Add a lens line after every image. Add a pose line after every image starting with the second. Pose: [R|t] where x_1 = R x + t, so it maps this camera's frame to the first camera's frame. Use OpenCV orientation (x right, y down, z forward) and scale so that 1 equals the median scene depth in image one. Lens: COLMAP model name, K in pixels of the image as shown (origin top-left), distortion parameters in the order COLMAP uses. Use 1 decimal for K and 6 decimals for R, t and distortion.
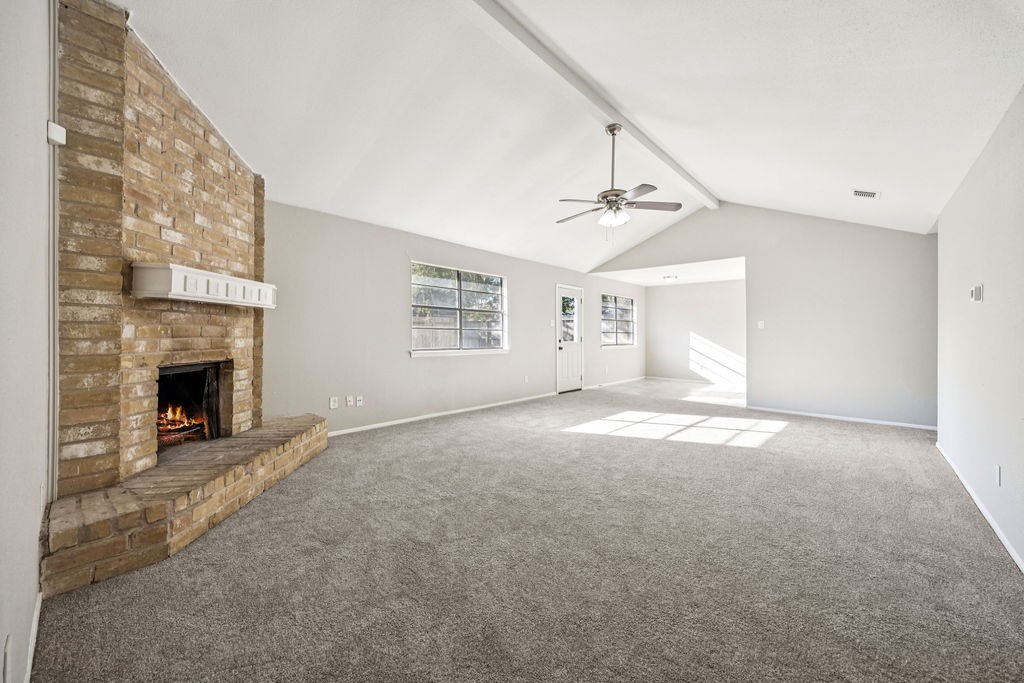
lens RADIAL K [[400.3, 0, 514.3], [0, 400.3, 335.3], [0, 0, 1]] dist [-0.001330, 0.000292]
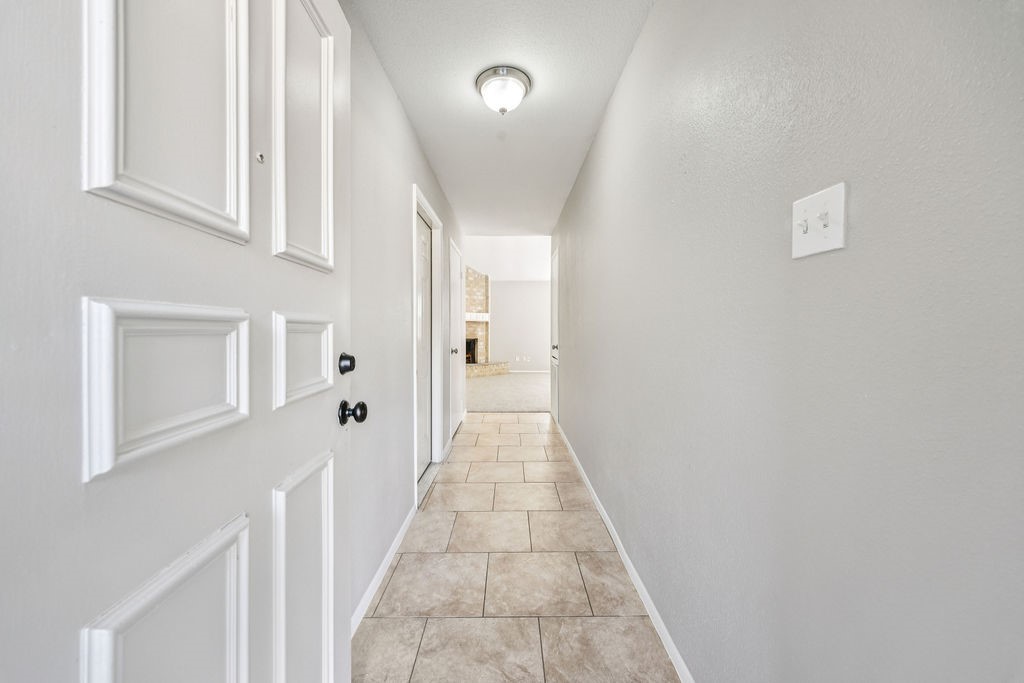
lens RADIAL K [[400.3, 0, 512.2], [0, 400.3, 336.6], [0, 0, 1]] dist [-0.001330, 0.000292]
pose [[0.666092, 0.004883, -0.745854, 1.669873], [0.003652, 0.999945, 0.009807, 0.014822], [0.745861, -0.009257, 0.666038, -0.800905]]
